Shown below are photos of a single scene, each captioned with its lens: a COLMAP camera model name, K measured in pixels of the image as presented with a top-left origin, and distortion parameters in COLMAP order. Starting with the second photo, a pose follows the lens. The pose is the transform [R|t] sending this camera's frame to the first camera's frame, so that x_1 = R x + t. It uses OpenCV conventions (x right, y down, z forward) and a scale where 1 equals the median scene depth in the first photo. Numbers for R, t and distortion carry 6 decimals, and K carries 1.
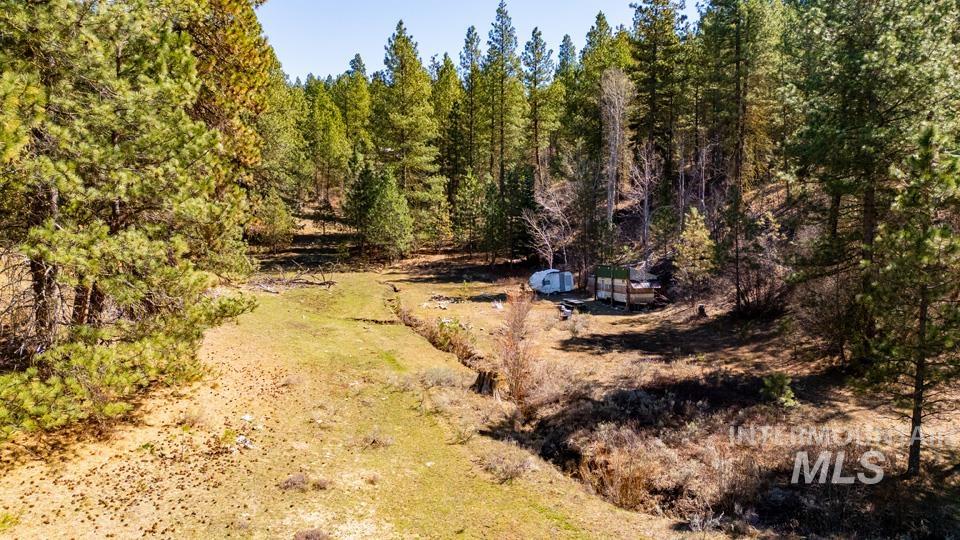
lens RADIAL K [[675.0, 0, 478.6], [0, 675.0, 270.7], [0, 0, 1]] dist [0.071264, -0.064425]
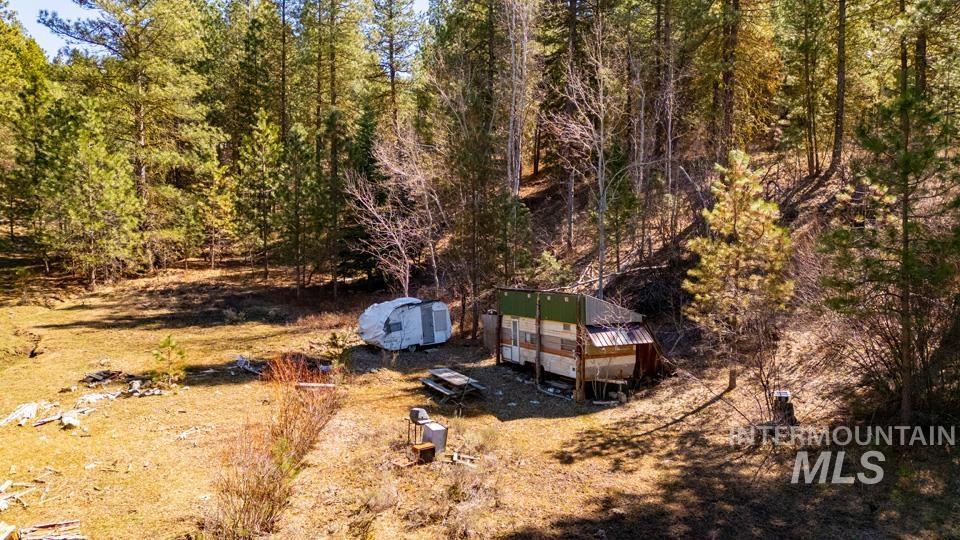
lens RADIAL K [[675.0, 0, 483.0], [0, 675.0, 272.8], [0, 0, 1]] dist [0.071264, -0.064425]
pose [[0.982236, -0.004346, 0.187597, 0.069696], [0.008564, 0.999728, -0.021680, -0.008376], [-0.187452, 0.022901, 0.982007, 0.501107]]
